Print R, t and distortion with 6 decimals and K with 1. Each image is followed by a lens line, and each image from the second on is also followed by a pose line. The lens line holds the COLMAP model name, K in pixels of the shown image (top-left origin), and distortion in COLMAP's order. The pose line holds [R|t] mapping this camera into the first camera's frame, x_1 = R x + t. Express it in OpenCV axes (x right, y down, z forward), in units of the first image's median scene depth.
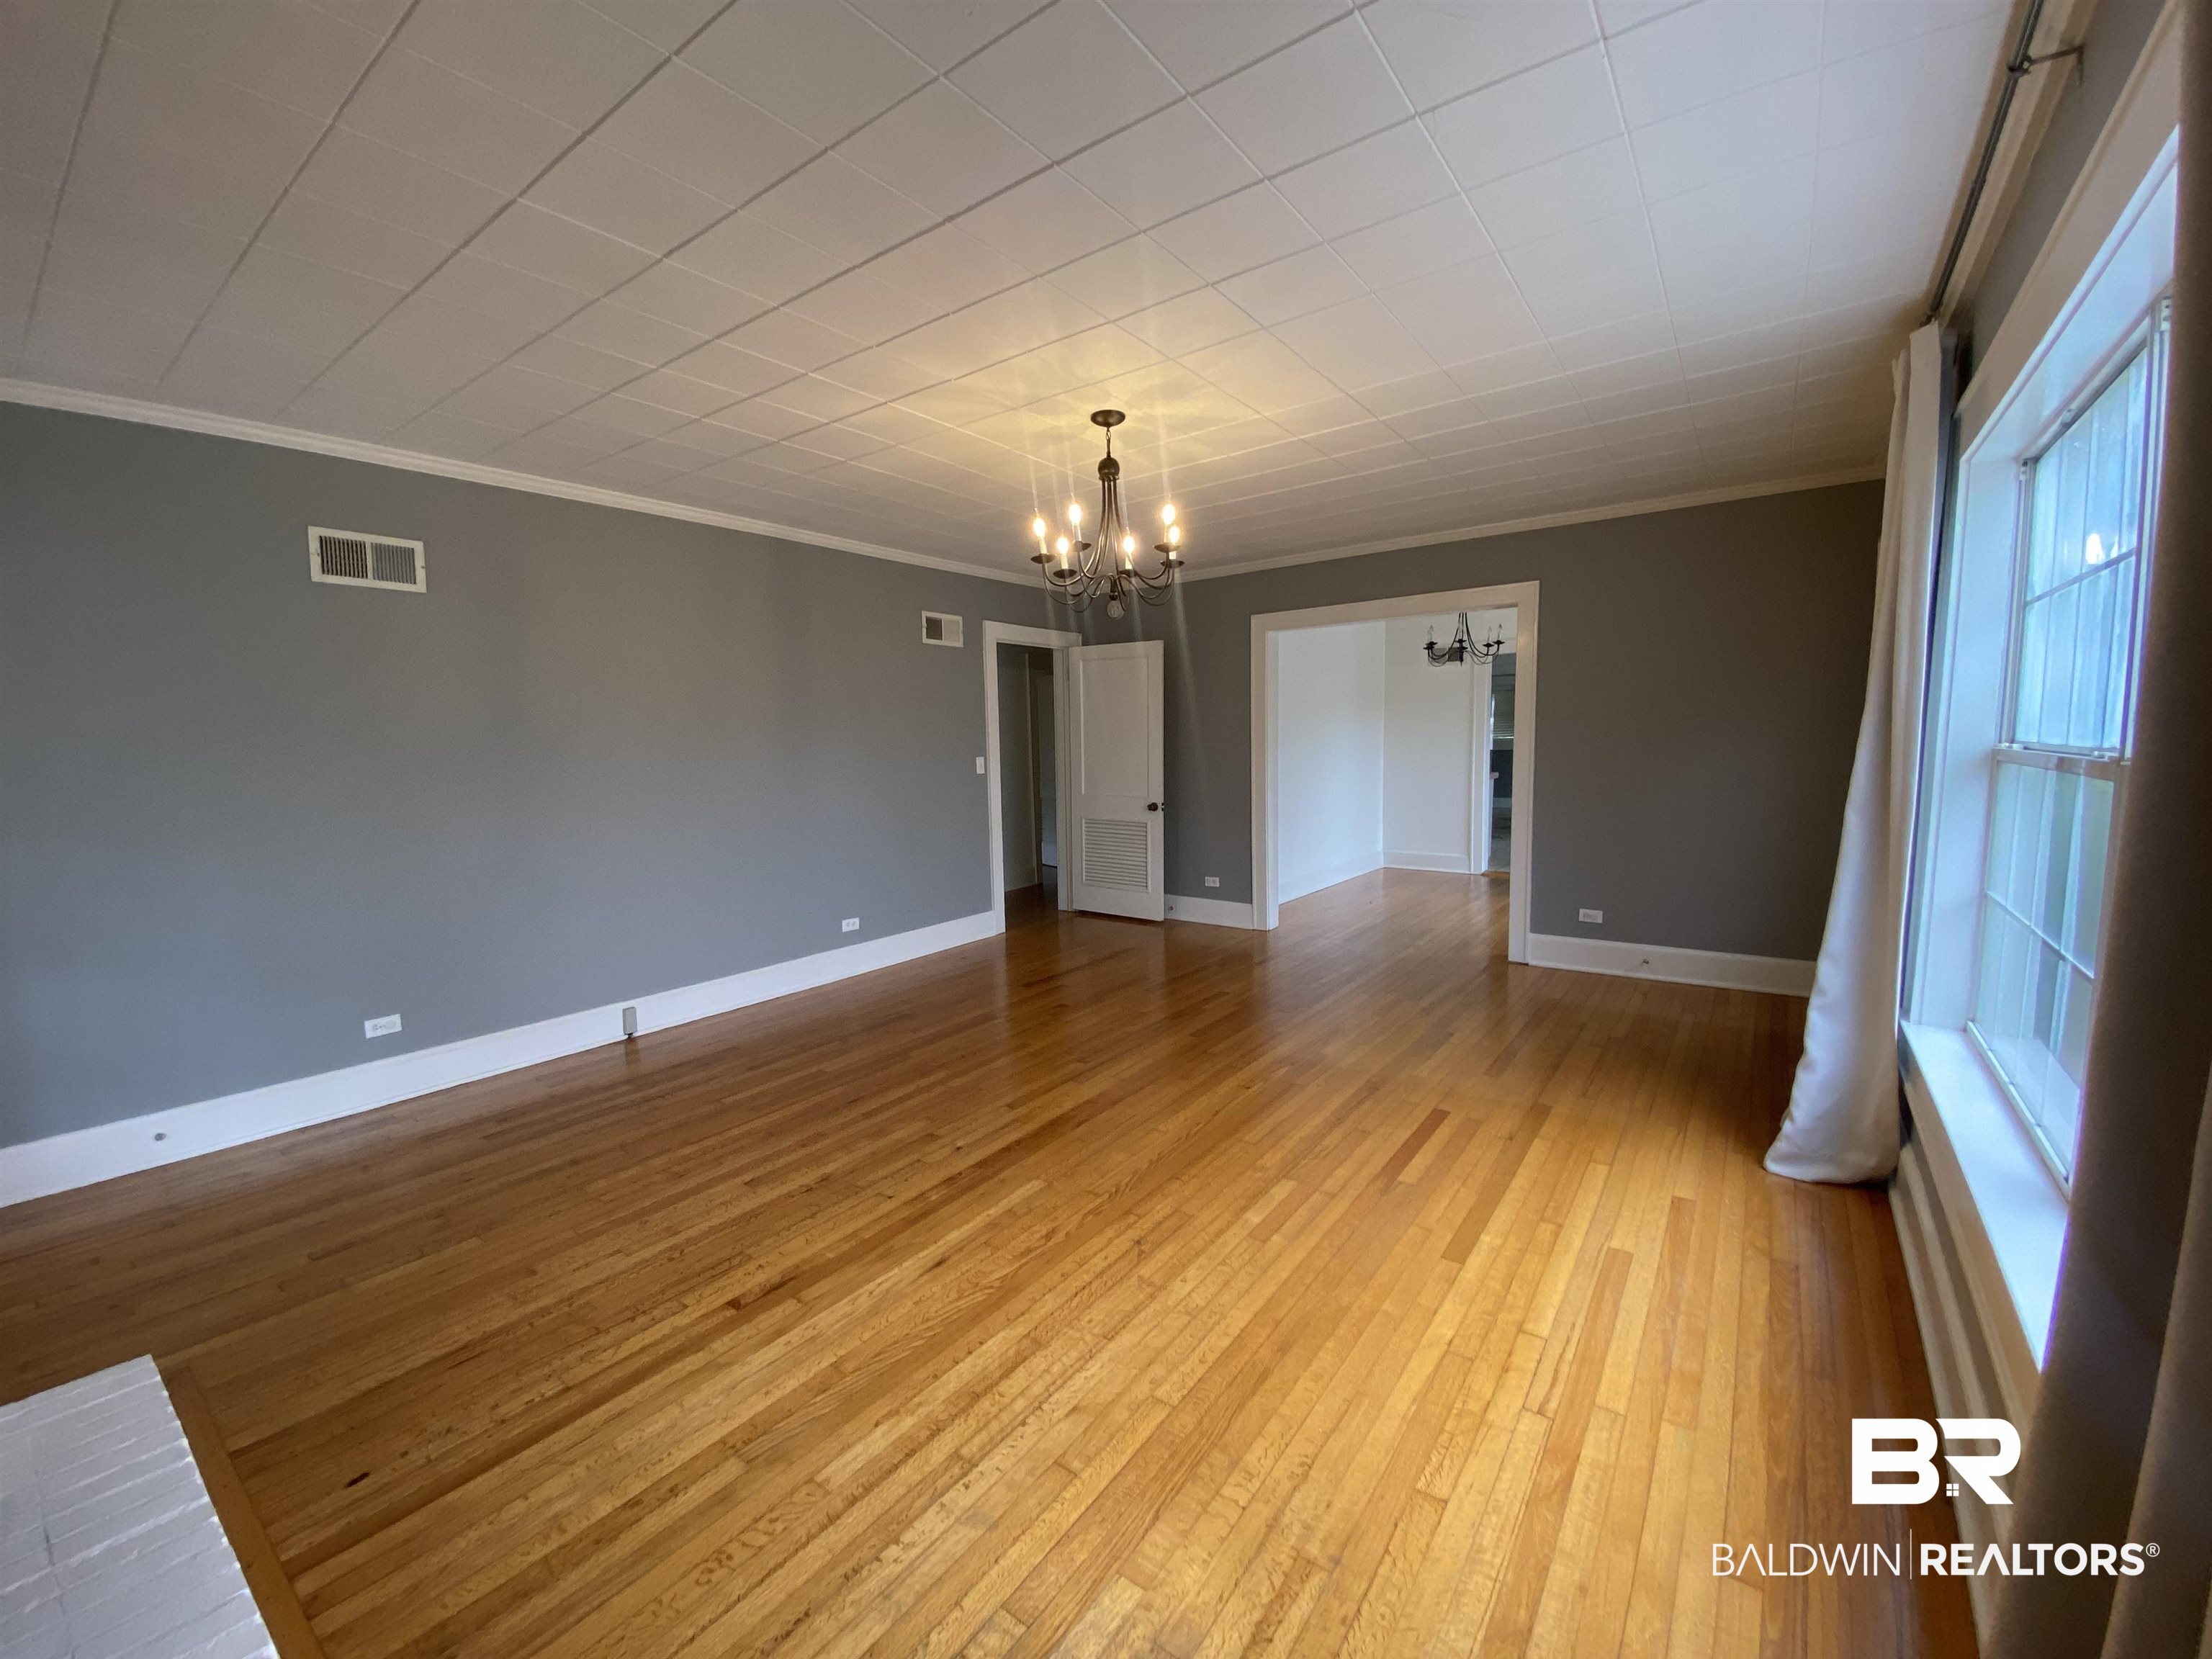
lens RADIAL K [[903.3, 0, 1093.1], [0, 903.3, 823.8], [0, 0, 1]] dist [0.000170, -0.000244]
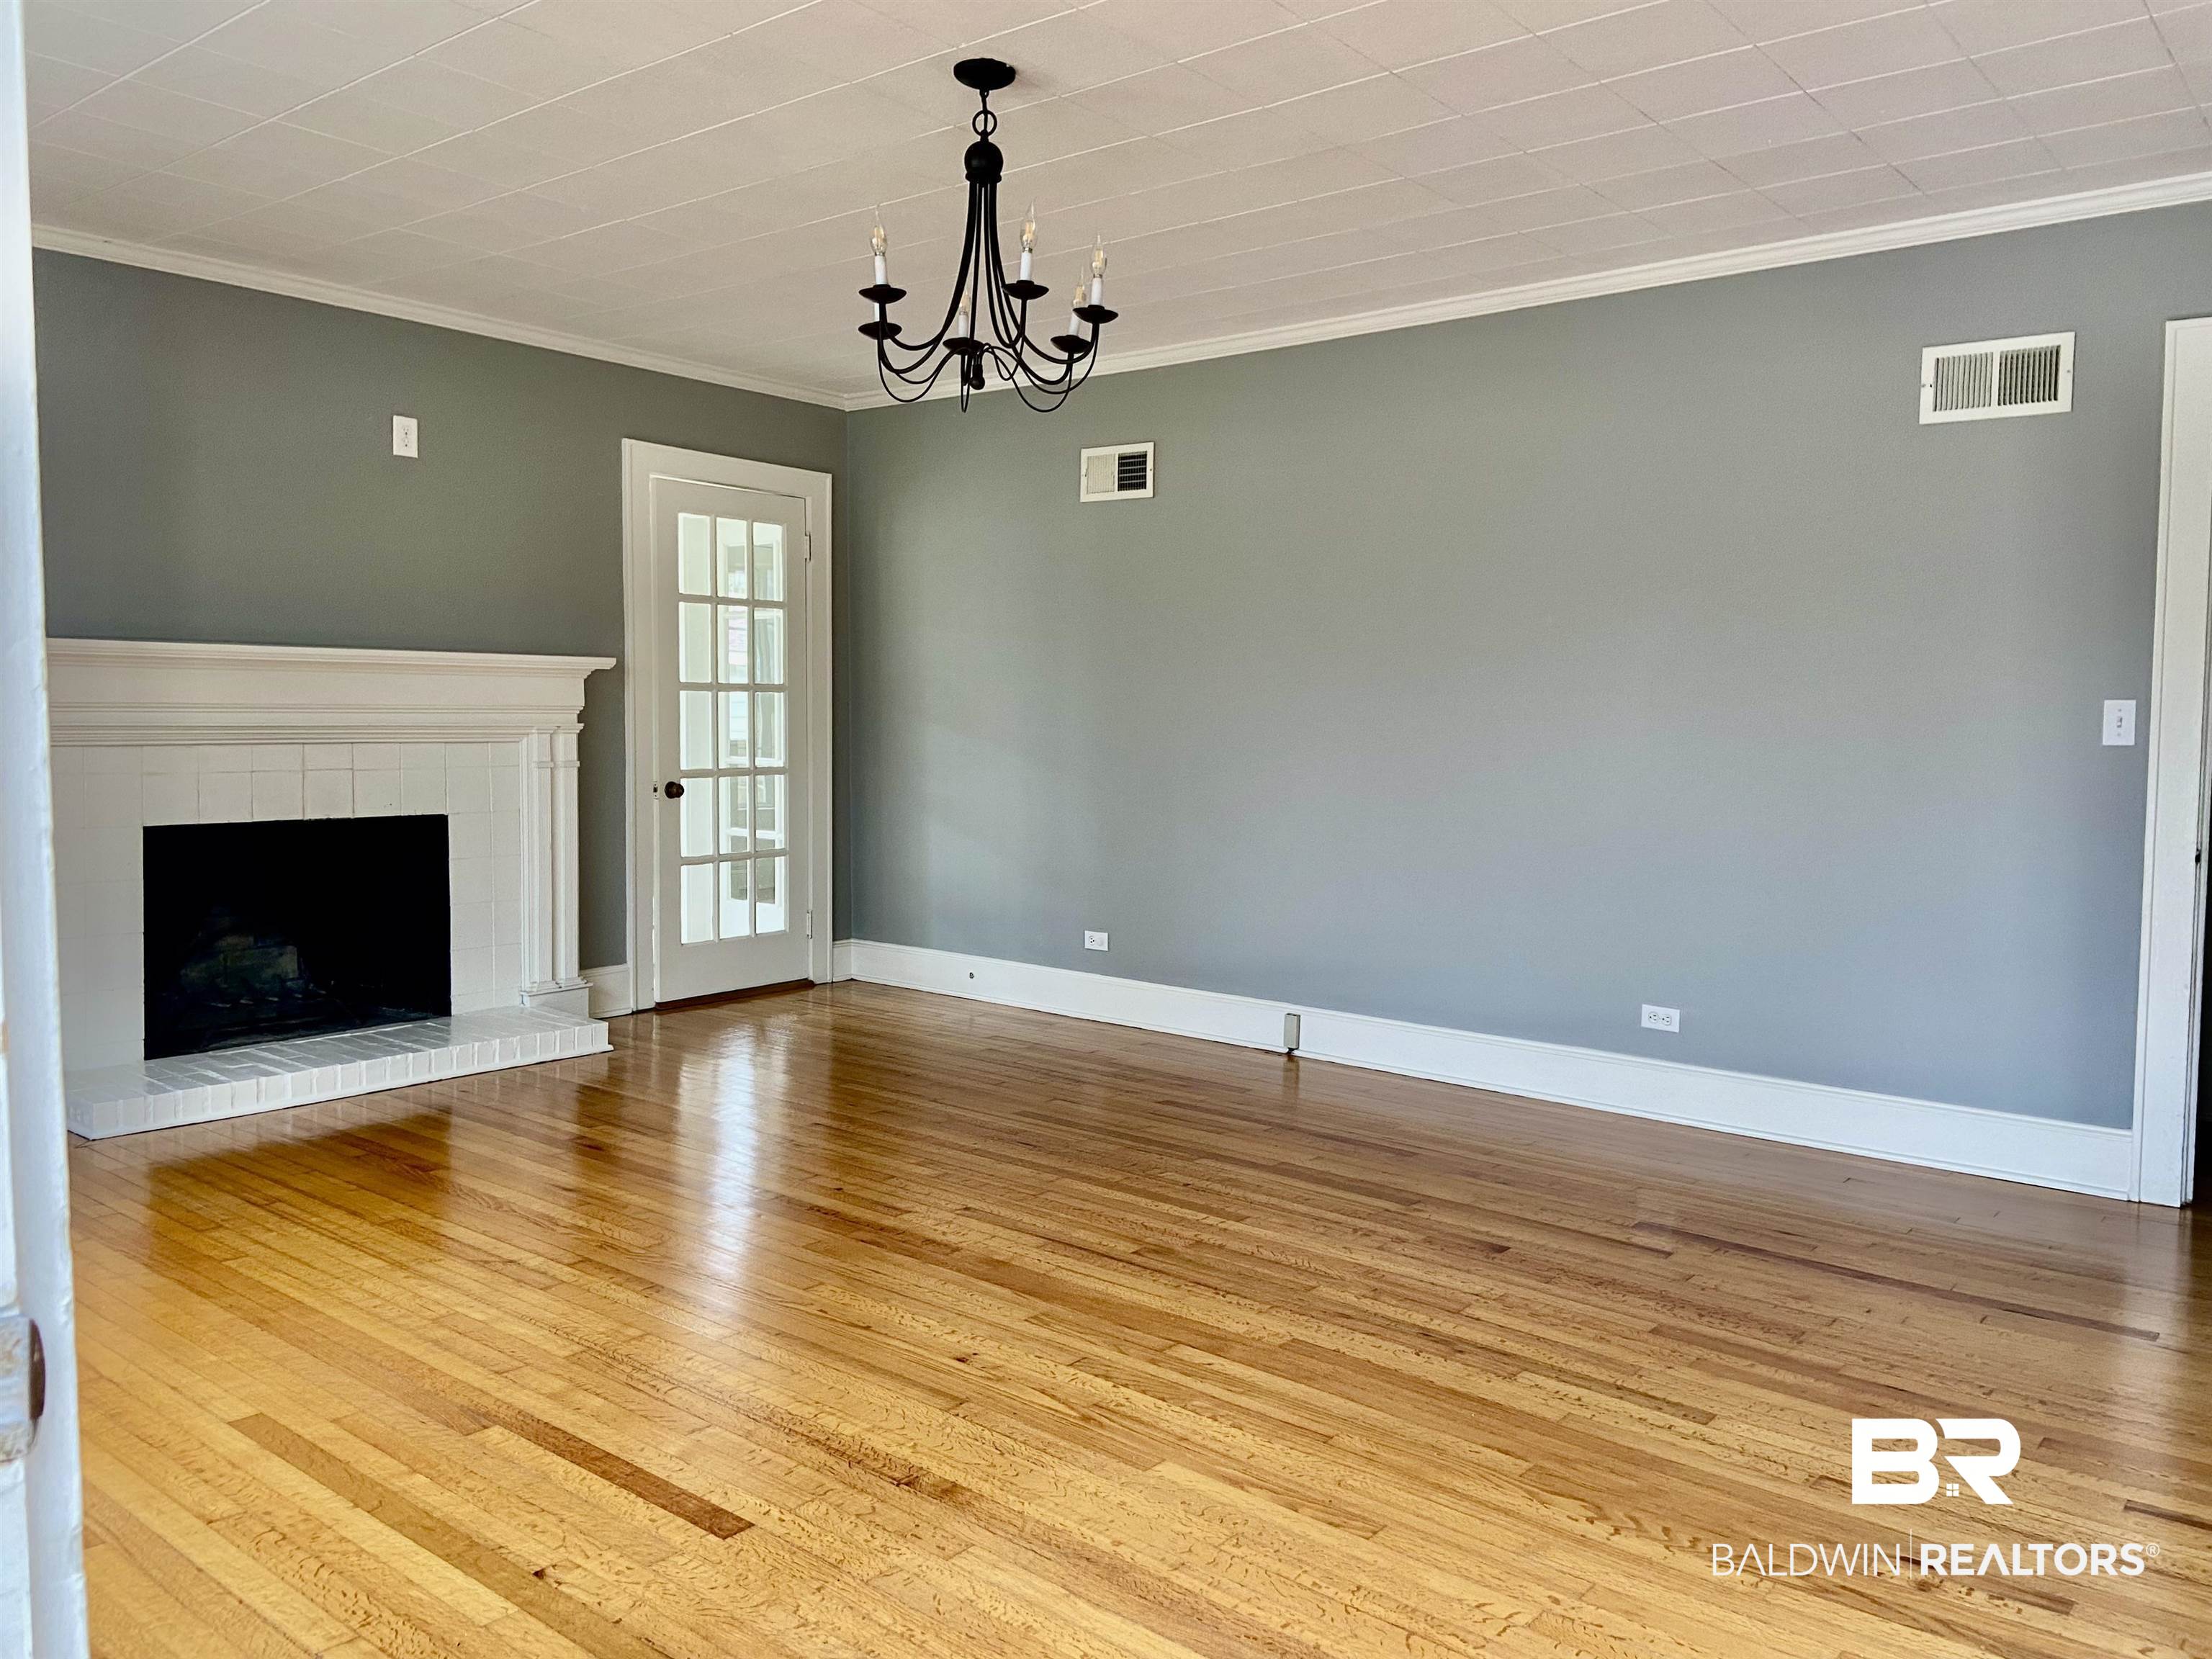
lens RADIAL K [[1661.3, 0, 1106.0], [0, 1661.3, 829.5], [0, 0, 1]] dist [0.080043, -0.002374]
pose [[-0.062779, 0.096550, -0.993346, 1.012393], [-0.101606, 0.989520, 0.102600, -0.087021], [0.992842, 0.107371, -0.052311, 1.074693]]
